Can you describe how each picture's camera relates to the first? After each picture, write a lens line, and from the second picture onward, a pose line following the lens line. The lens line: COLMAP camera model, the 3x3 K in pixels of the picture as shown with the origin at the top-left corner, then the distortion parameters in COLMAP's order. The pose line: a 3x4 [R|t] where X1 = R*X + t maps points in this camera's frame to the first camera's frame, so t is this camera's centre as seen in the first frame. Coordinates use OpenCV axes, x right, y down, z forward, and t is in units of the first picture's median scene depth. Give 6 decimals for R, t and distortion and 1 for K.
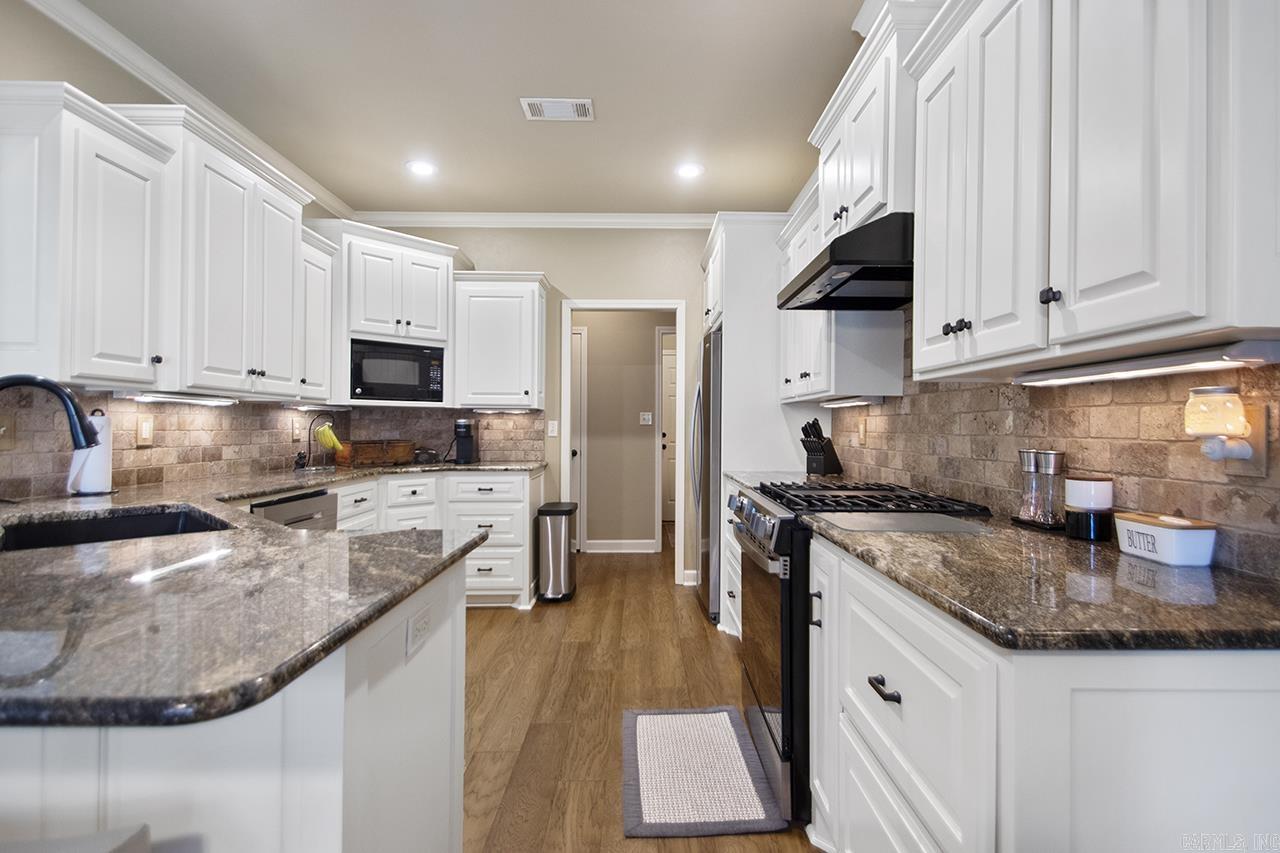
lens RADIAL K [[616.2, 0, 666.5], [0, 616.2, 424.0], [0, 0, 1]] dist [-0.000174, -0.004065]
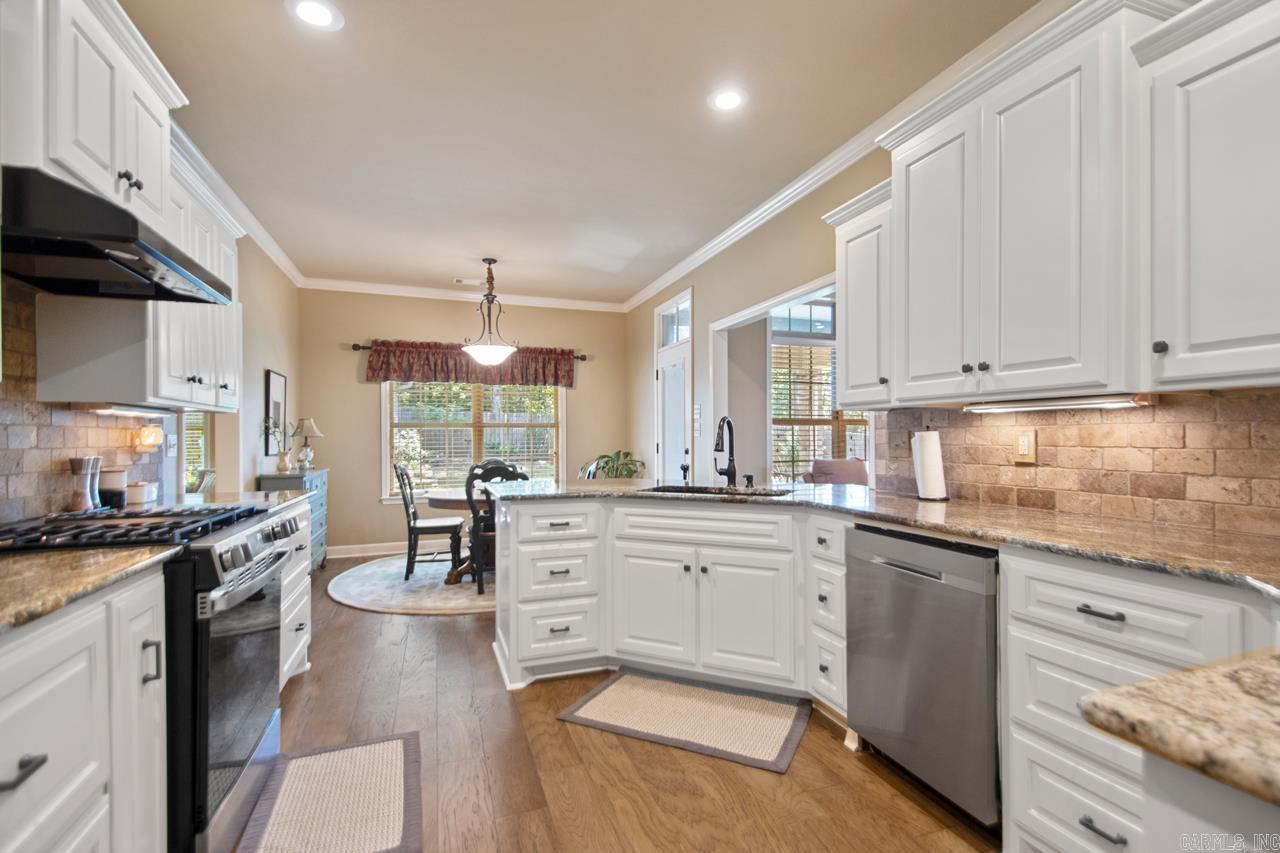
lens RADIAL K [[594.9, 0, 655.0], [0, 594.9, 438.2], [0, 0, 1]] dist [0.017777, -0.017612]
pose [[-0.952131, -0.001312, -0.305689, -0.071696], [-0.000013, 0.999991, -0.004251, 0.003030], [0.305692, -0.004043, -0.952122, 1.364174]]
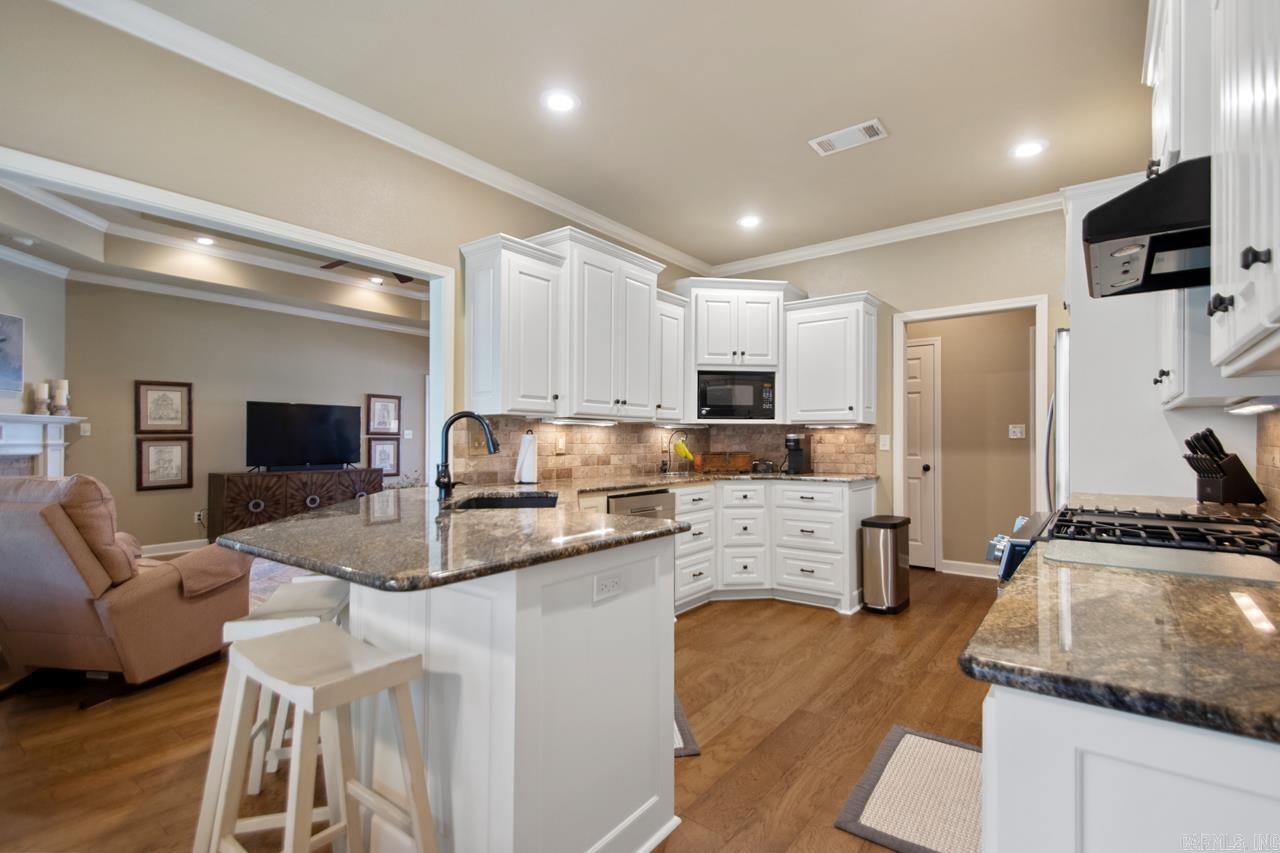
lens RADIAL K [[594.9, 0, 654.7], [0, 594.9, 434.9], [0, 0, 1]] dist [0.017777, -0.017612]
pose [[0.779067, -0.009253, -0.626872, 0.209024], [0.004785, 0.999950, -0.008814, 0.002537], [0.626922, 0.003867, 0.779072, 0.000931]]
